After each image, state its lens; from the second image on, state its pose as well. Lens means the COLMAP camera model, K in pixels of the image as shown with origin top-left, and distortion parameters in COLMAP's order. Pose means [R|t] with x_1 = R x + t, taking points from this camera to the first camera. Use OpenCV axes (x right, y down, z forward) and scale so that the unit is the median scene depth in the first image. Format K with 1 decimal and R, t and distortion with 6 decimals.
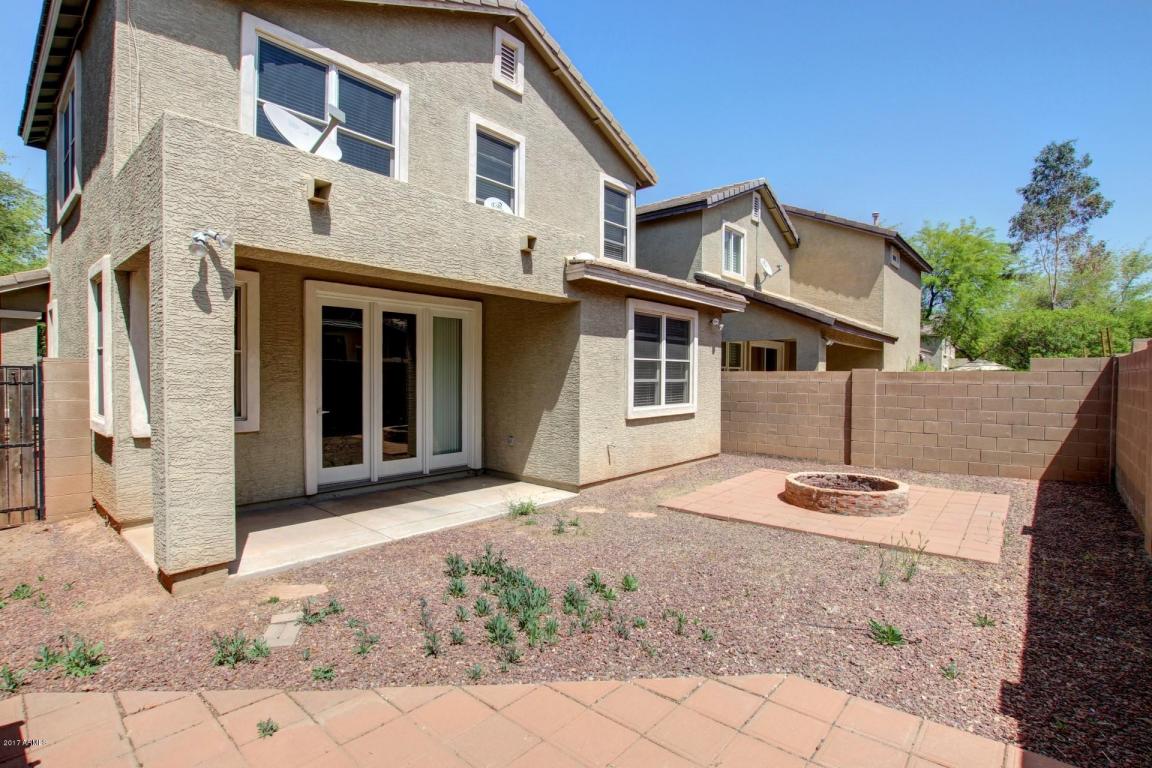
lens RADIAL K [[547.3, 0, 576.0], [0, 547.3, 384.0], [0, 0, 1]] dist [-0.001322, -0.000249]
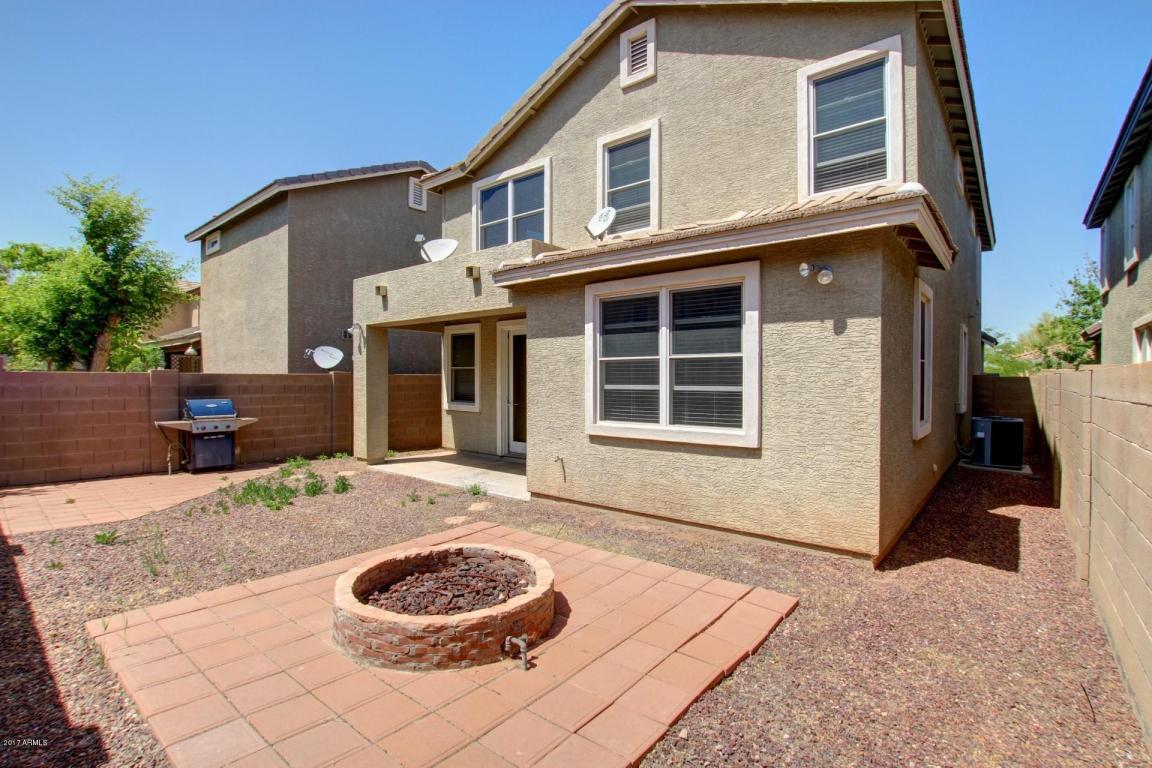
lens RADIAL K [[539.0, 0, 572.6], [0, 539.0, 378.0], [0, 0, 1]] dist [-0.001845, -0.000109]
pose [[0.030008, -0.008398, -0.999514, 0.831798], [-0.018362, 0.999791, -0.008952, -0.010551], [0.999381, 0.018621, 0.029847, 0.887231]]
